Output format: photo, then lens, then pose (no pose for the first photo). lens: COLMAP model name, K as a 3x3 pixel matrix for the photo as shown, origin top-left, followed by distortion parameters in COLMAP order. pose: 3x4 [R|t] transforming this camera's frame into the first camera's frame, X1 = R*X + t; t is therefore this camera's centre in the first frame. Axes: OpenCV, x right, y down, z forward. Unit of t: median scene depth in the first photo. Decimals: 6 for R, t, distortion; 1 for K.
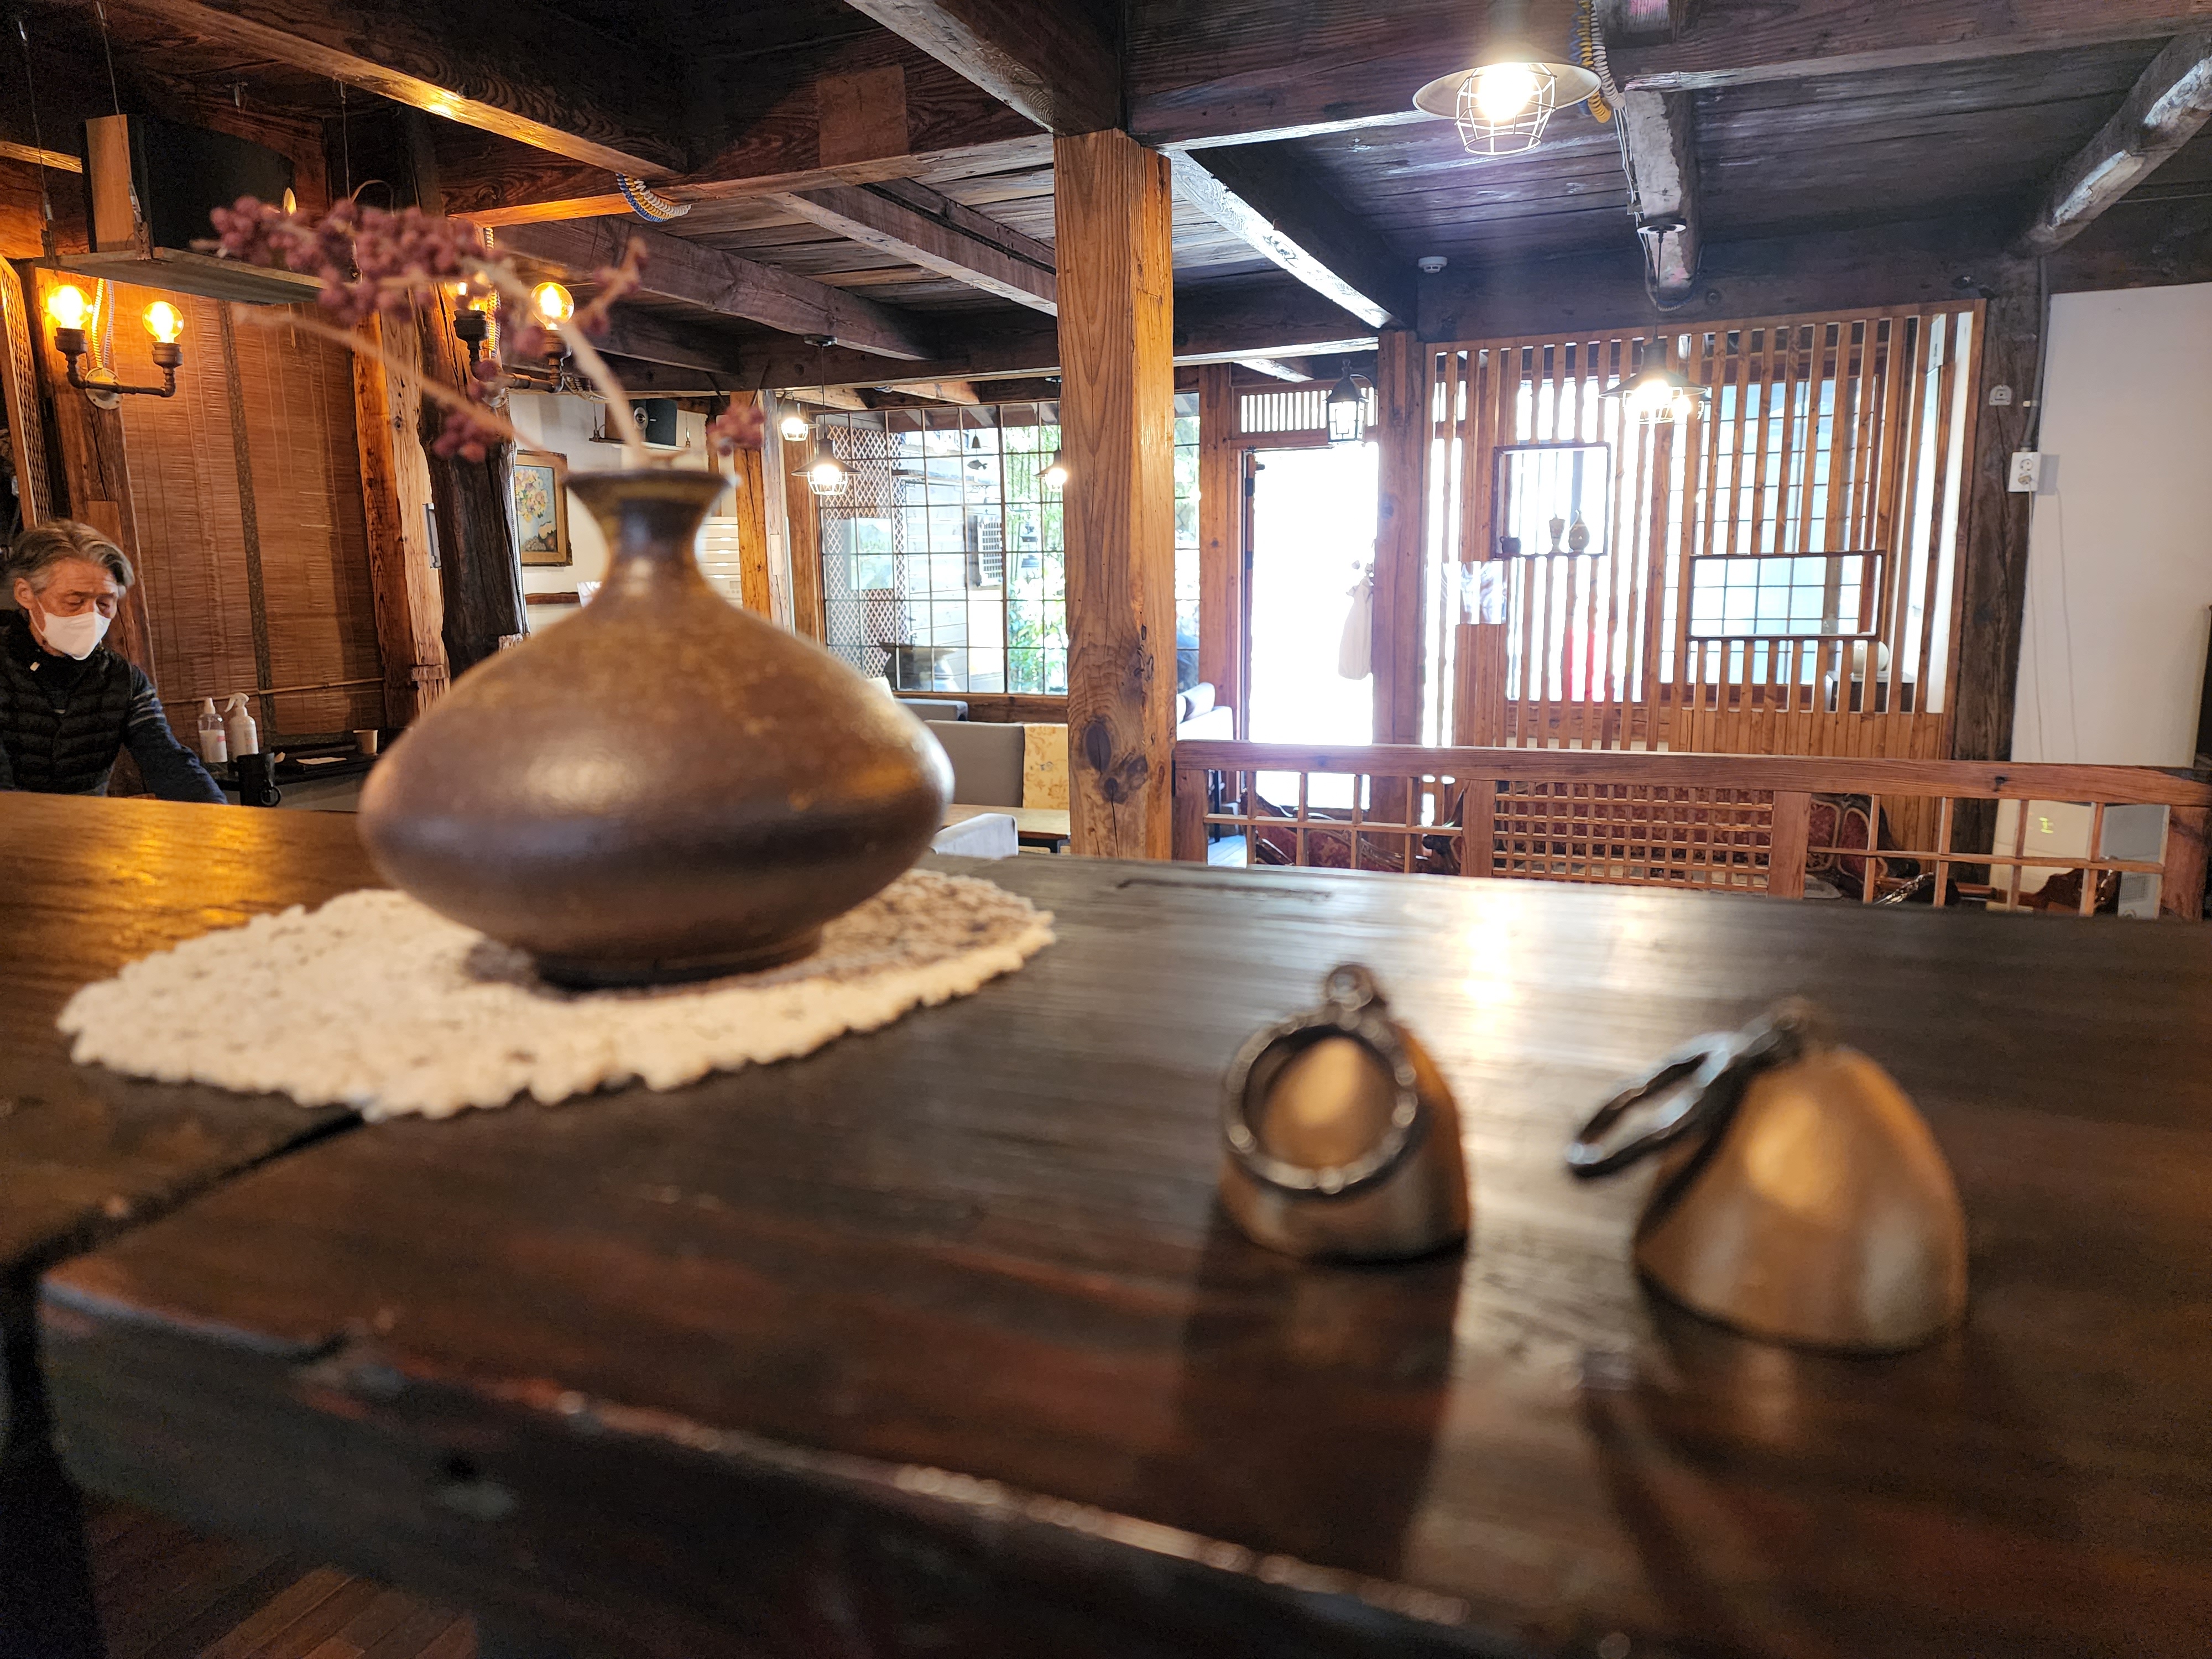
lens RADIAL K [[1434.9, 0, 1106.0], [0, 1434.9, 829.5], [0, 0, 1]] dist [0.010261, 0.002745]
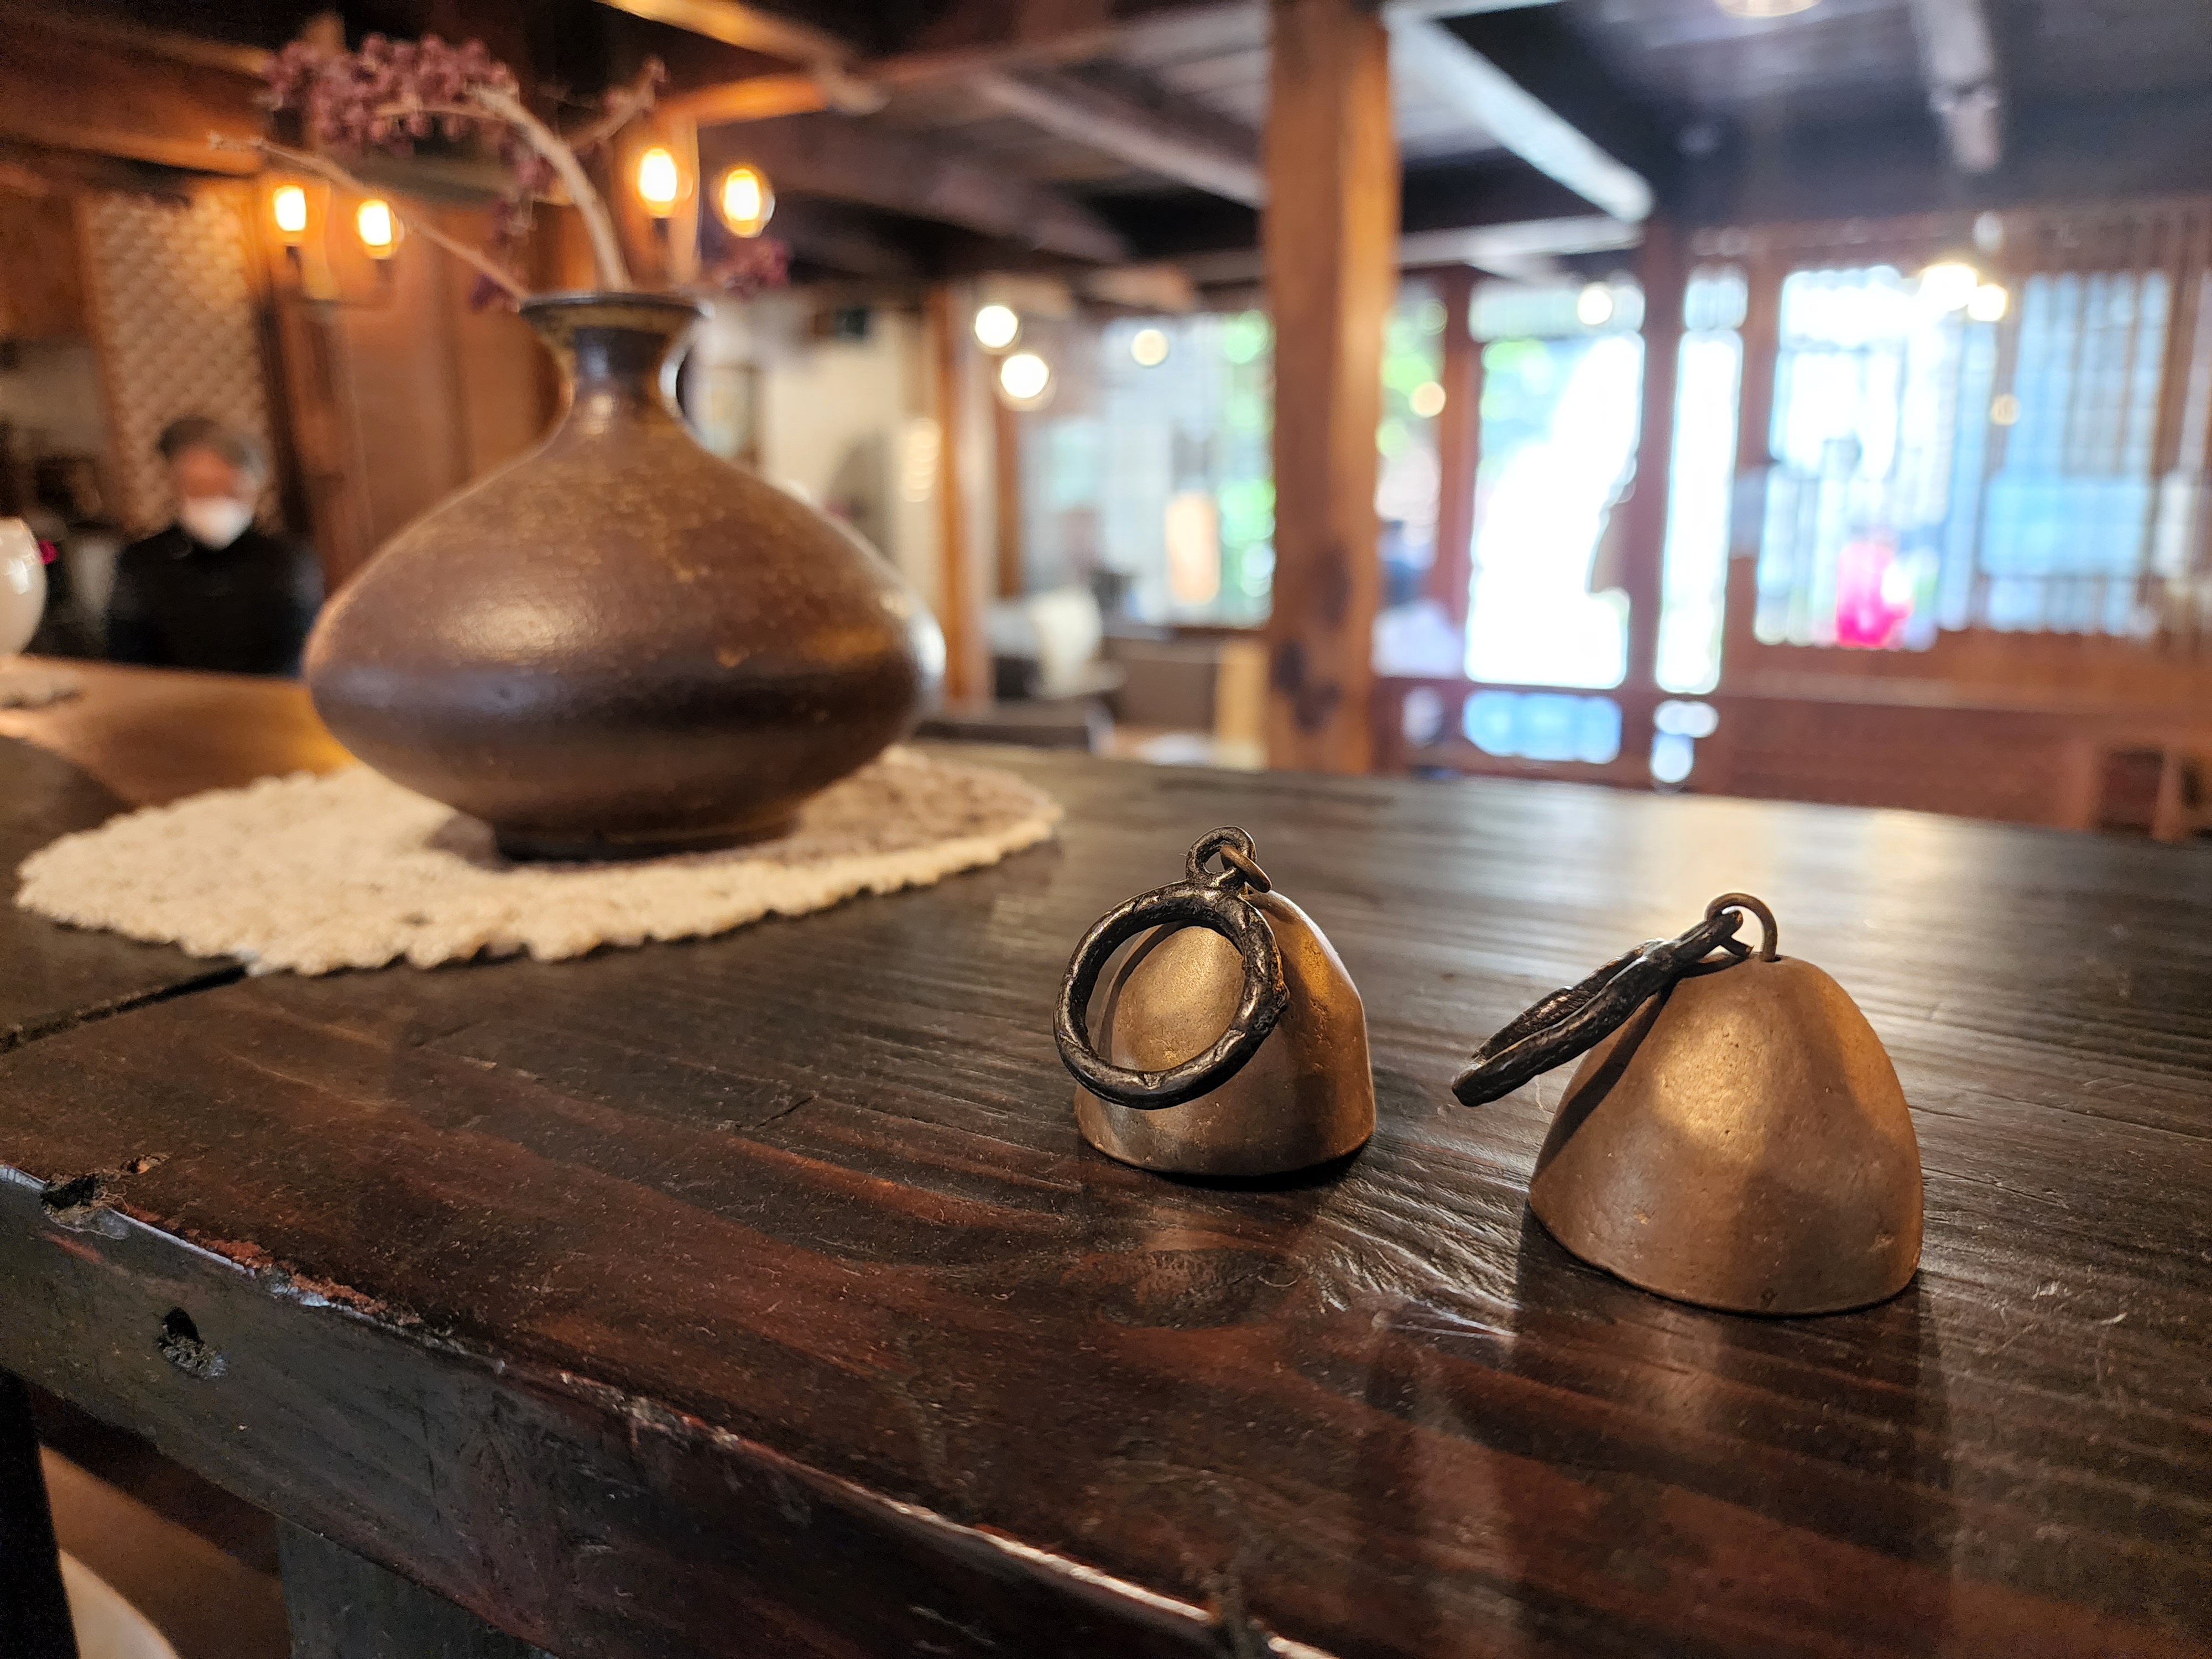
lens RADIAL K [[1545.1, 0, 1106.0], [0, 1545.1, 829.5], [0, 0, 1]] dist [-0.028705, -0.007047]
pose [[0.990851, 0.039600, -0.129017, 0.139828], [-0.034089, 0.998421, 0.044651, 0.034405], [0.130581, -0.039845, 0.990637, 0.066209]]
